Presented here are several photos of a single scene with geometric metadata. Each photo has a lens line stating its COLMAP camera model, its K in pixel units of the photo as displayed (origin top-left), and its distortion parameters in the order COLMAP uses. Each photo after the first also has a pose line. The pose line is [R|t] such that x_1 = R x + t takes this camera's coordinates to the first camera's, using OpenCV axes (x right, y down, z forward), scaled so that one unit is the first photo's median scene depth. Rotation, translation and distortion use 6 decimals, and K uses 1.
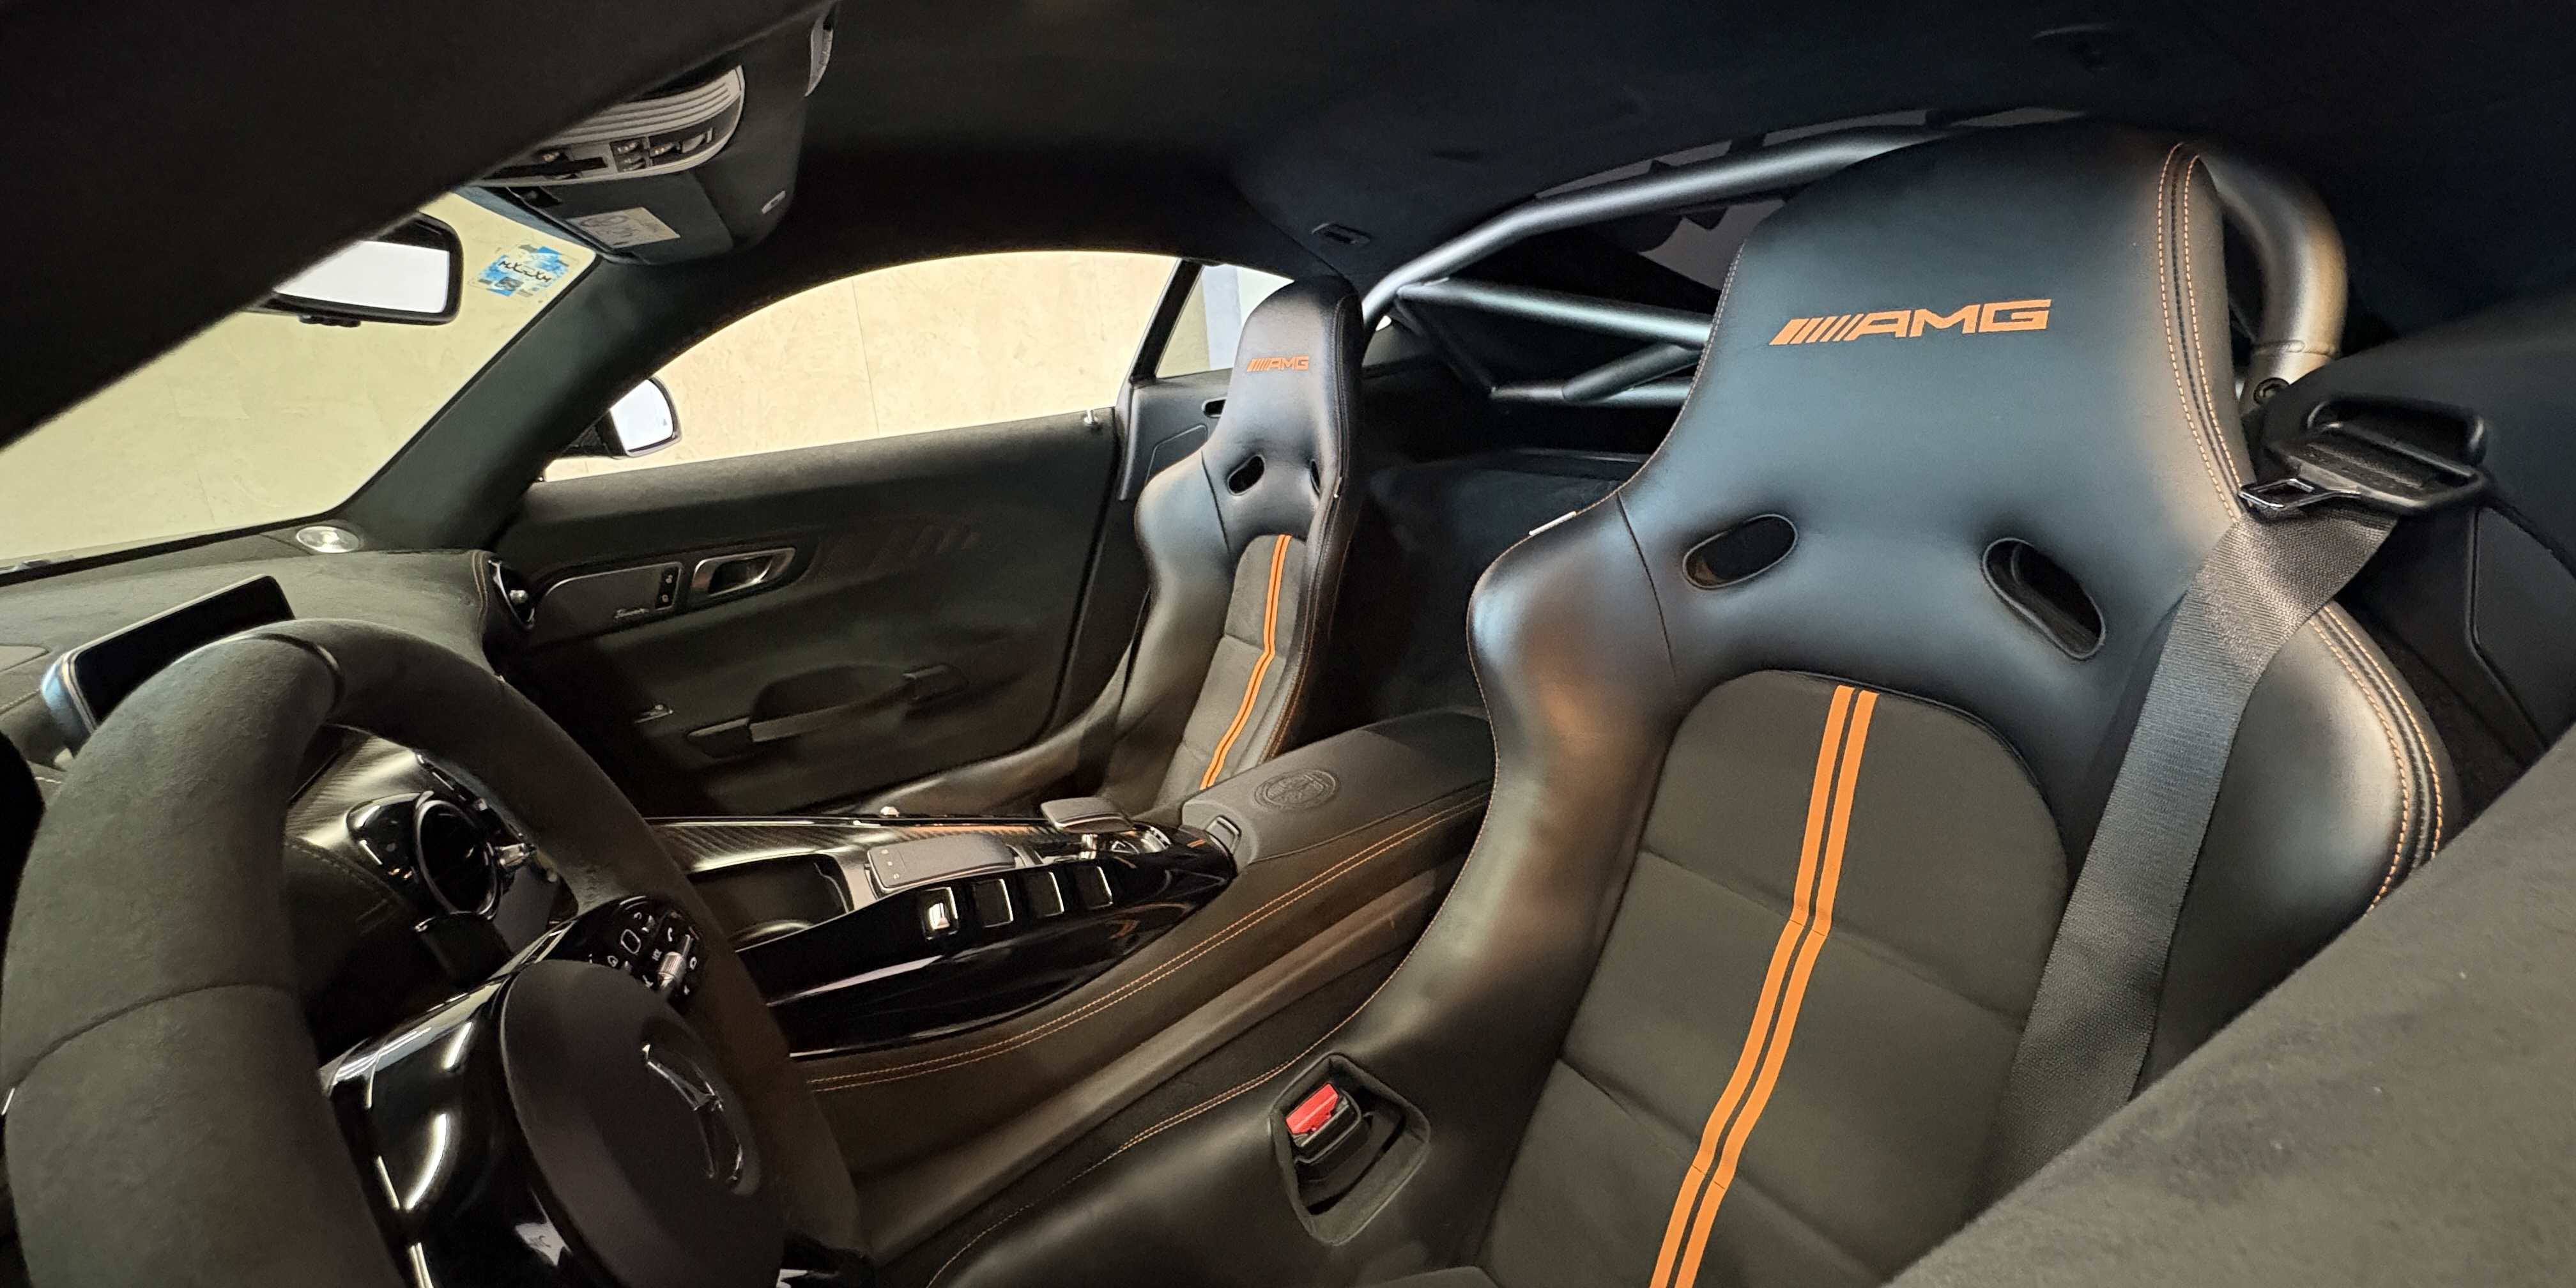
lens RADIAL K [[1015.7, 0, 1273.7], [0, 1015.7, 629.1], [0, 0, 1]] dist [0.001275, -0.000324]
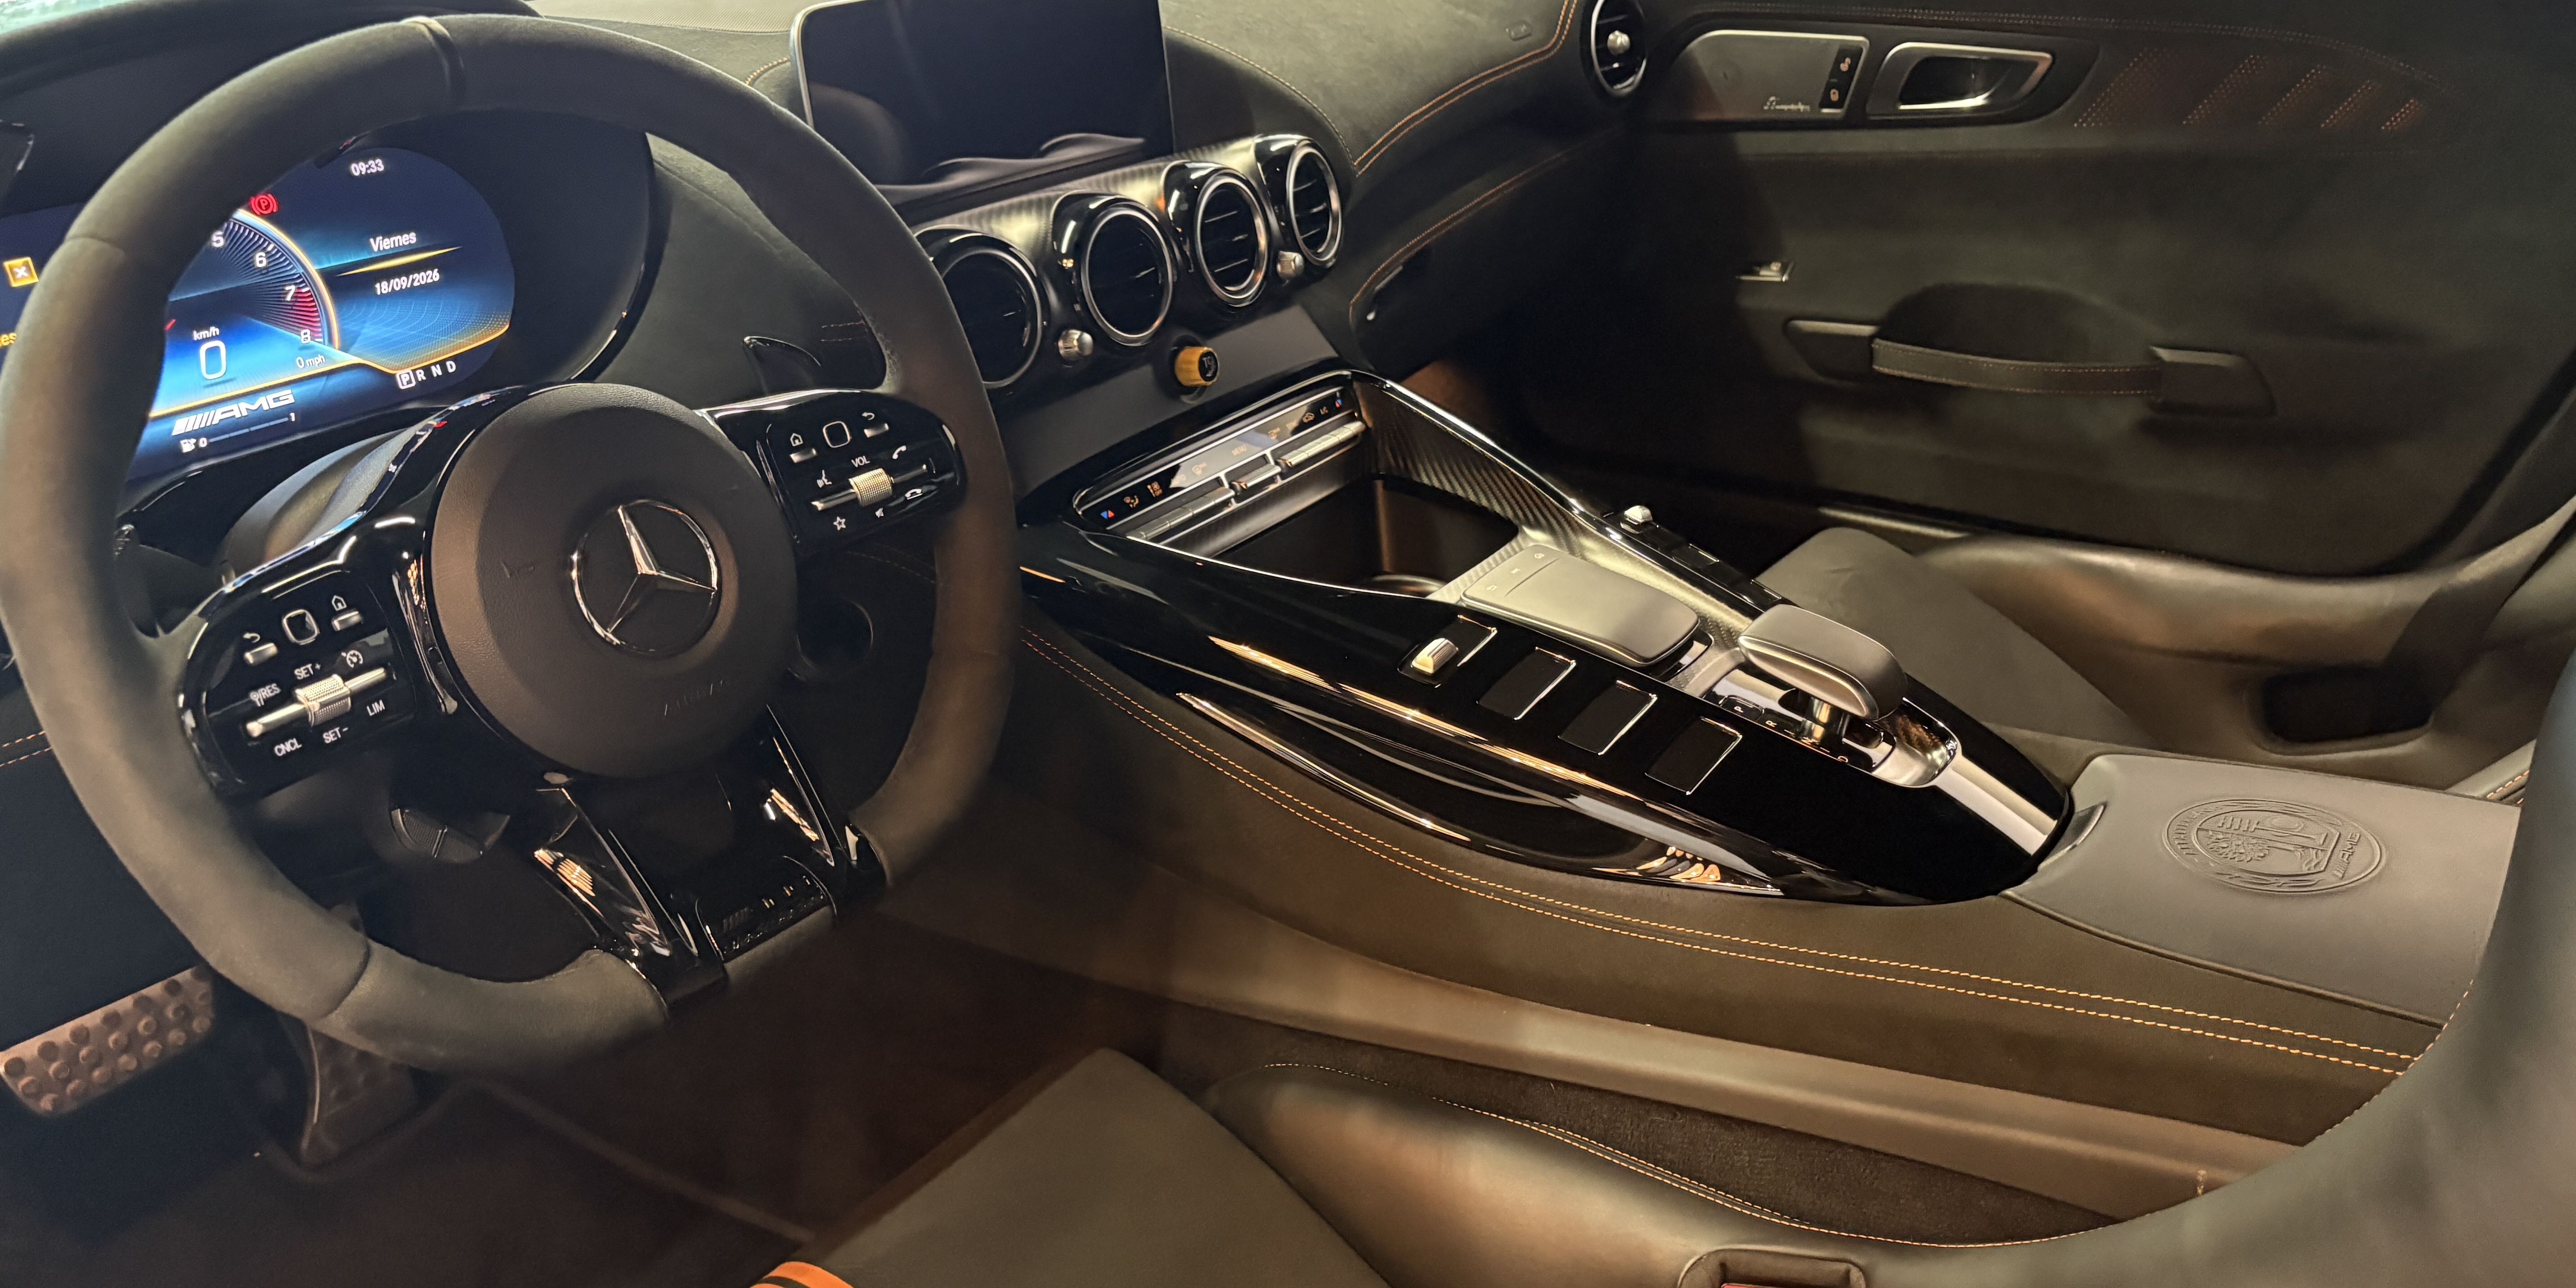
lens RADIAL K [[1950.5, 0, 1294.2], [0, 1950.5, 652.0], [0, 0, 1]] dist [0.038510, -0.037859]
pose [[0.419707, 0.446721, -0.790118, 0.334634], [-0.241332, 0.894089, 0.377311, -0.094262], [0.874988, 0.032320, 0.483064, 0.151875]]
